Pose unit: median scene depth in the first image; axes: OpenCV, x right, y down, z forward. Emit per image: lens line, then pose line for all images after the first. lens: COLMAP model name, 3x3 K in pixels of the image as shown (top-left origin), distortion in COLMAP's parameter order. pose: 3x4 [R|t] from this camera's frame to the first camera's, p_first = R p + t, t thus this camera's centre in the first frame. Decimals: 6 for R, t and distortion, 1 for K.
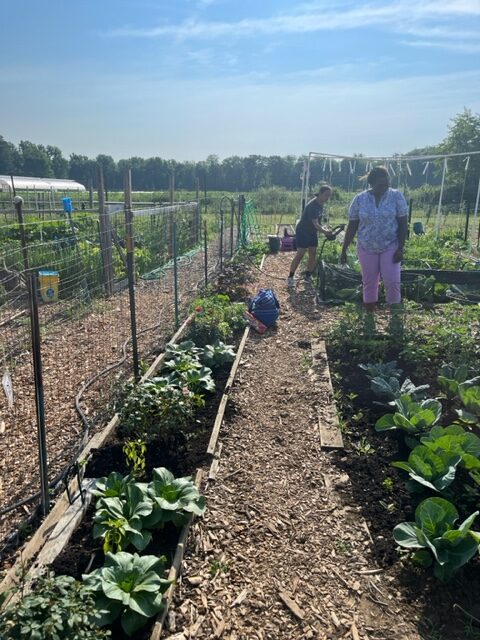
lens RADIAL K [[491.3, 0, 235.2], [0, 491.3, 315.8], [0, 0, 1]] dist [0.063146, -0.090626]
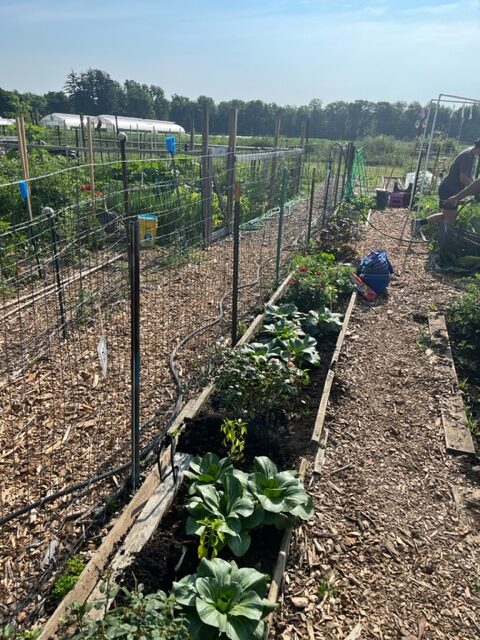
lens RADIAL K [[491.3, 0, 245.3], [0, 491.3, 316.4], [0, 0, 1]] dist [0.063146, -0.090626]
pose [[0.984807, 0.092312, -0.147084, -0.053367], [-0.077272, 0.991478, 0.104886, -0.019046], [0.155513, -0.091927, 0.983547, 0.113624]]
